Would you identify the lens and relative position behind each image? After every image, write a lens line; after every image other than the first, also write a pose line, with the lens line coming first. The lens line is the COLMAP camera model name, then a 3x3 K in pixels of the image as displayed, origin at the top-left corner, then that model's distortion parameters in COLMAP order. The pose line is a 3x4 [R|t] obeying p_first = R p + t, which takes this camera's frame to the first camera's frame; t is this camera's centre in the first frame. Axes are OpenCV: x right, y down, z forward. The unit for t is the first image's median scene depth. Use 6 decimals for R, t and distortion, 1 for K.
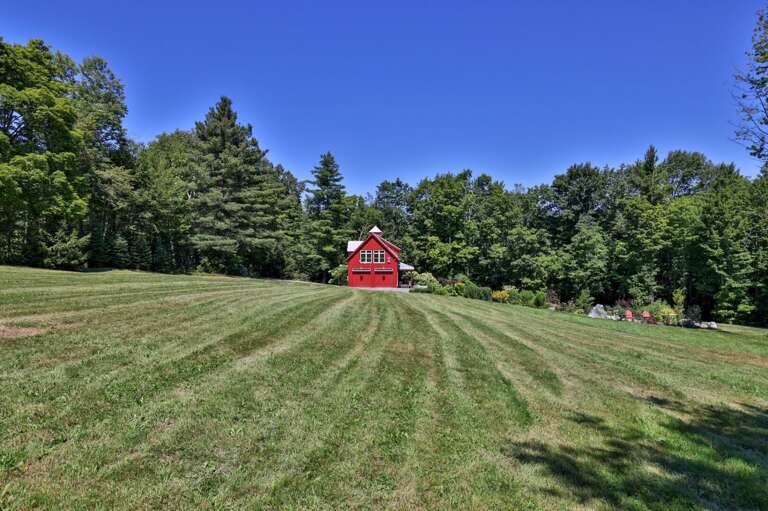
lens RADIAL K [[449.1, 0, 384.0], [0, 449.1, 255.5], [0, 0, 1]] dist [-0.000146, 0.000006]
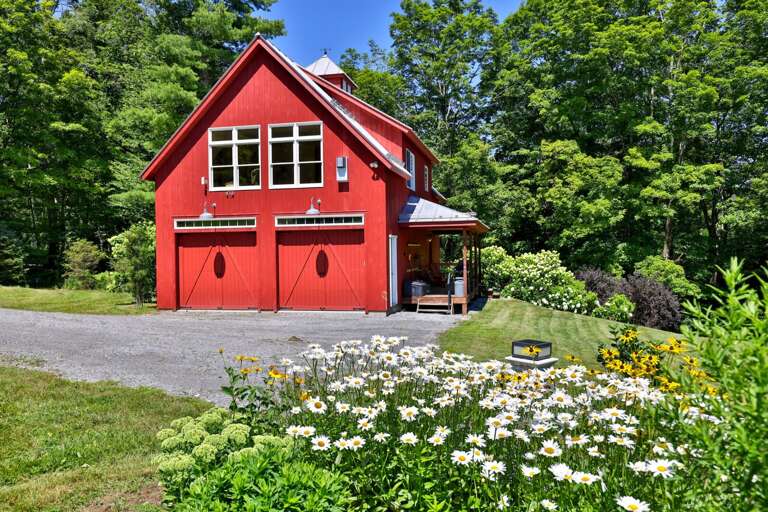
lens RADIAL K [[628.5, 0, 384.0], [0, 628.5, 256.0], [0, 0, 1]] dist [-0.053019, 0.000688]
pose [[0.989814, -0.009612, -0.142038, 0.051604], [0.010949, 0.999903, 0.008636, 0.034937], [0.141942, -0.010103, 0.989823, 0.570584]]
